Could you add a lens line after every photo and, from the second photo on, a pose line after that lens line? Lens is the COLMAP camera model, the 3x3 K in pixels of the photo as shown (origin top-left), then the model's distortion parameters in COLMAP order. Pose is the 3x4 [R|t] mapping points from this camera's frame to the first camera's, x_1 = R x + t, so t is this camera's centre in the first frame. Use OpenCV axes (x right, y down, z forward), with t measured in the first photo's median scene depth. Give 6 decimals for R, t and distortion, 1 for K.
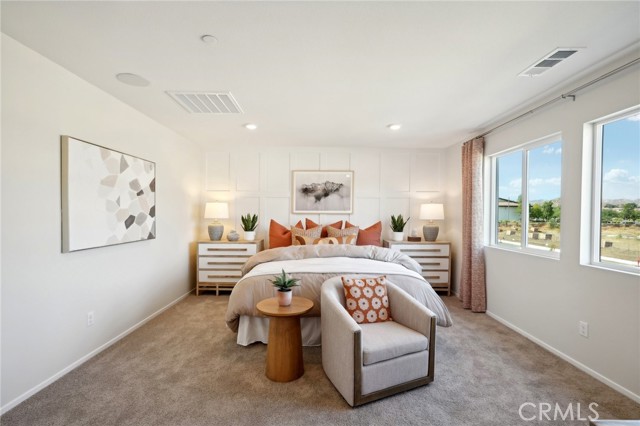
lens RADIAL K [[286.2, 0, 317.4], [0, 286.2, 214.2], [0, 0, 1]] dist [-0.013863, 0.000386]
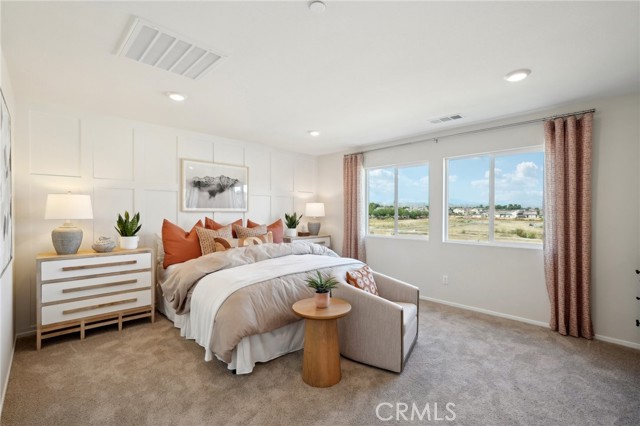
lens RADIAL K [[286.2, 0, 317.1], [0, 286.2, 211.9], [0, 0, 1]] dist [-0.013863, 0.000386]
pose [[0.711053, -0.001774, 0.703137, -0.410247], [0.001373, 0.999998, 0.001135, -0.001592], [-0.703137, 0.000158, 0.711054, 0.166194]]
